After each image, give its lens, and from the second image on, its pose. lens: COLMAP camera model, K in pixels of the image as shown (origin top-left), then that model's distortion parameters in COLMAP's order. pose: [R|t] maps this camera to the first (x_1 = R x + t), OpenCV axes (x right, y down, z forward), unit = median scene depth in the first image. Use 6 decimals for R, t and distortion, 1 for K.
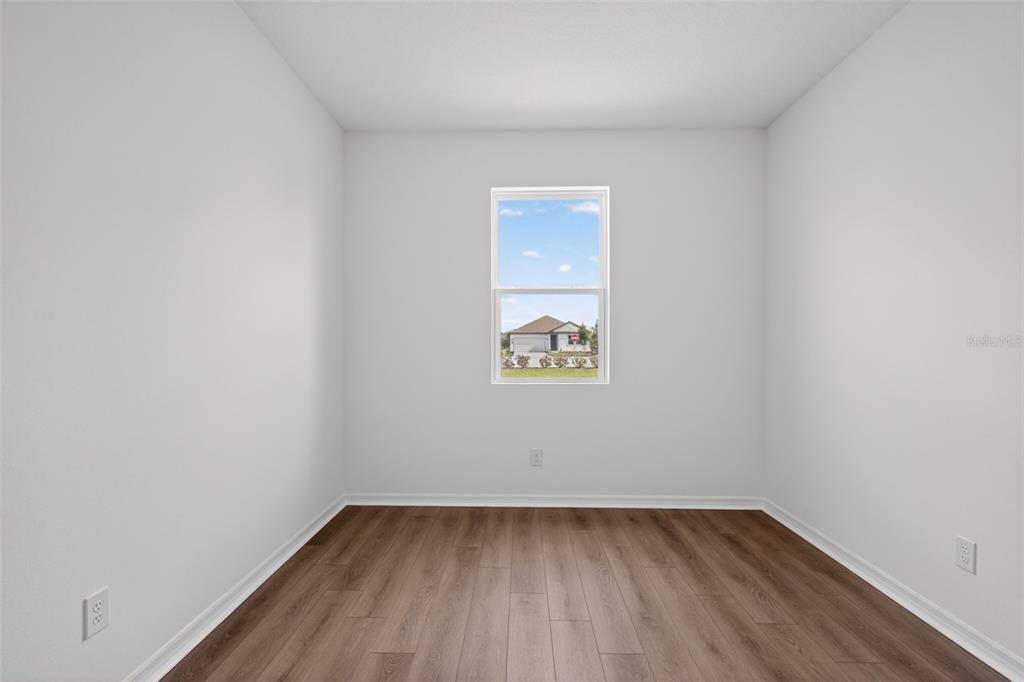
lens RADIAL K [[467.2, 0, 510.7], [0, 467.2, 348.0], [0, 0, 1]] dist [-0.002542, 0.002010]
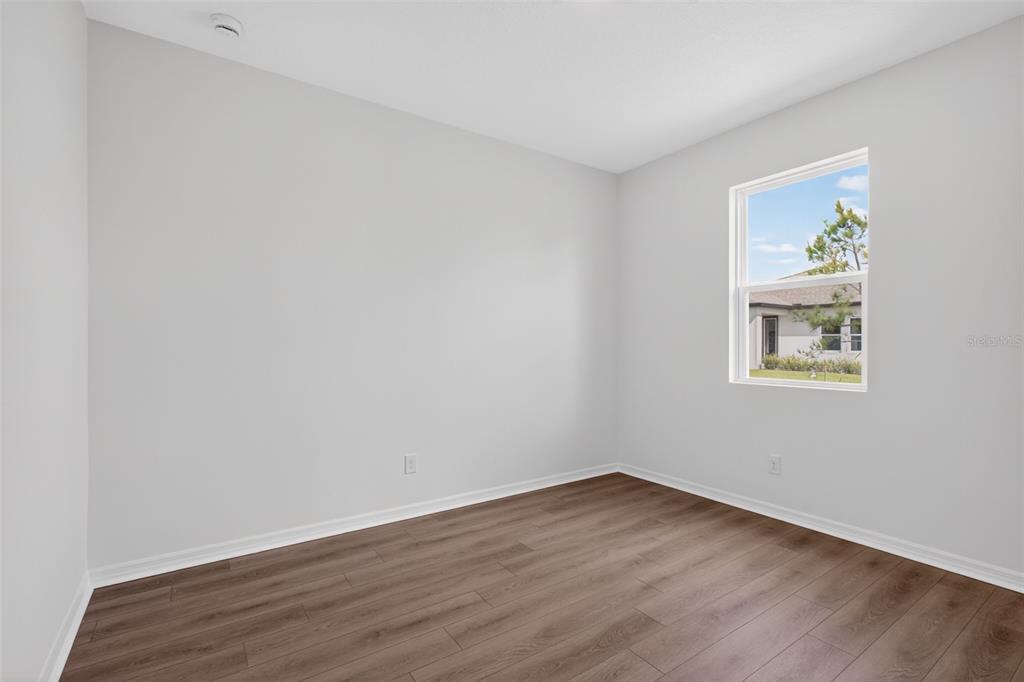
lens RADIAL K [[467.2, 0, 508.9], [0, 467.2, 340.2], [0, 0, 1]] dist [-0.002542, 0.002010]
pose [[0.584847, -0.006733, -0.811116, 0.593249], [0.000084, 0.999966, -0.008241, -0.008048], [0.811143, 0.004752, 0.584828, 0.027697]]
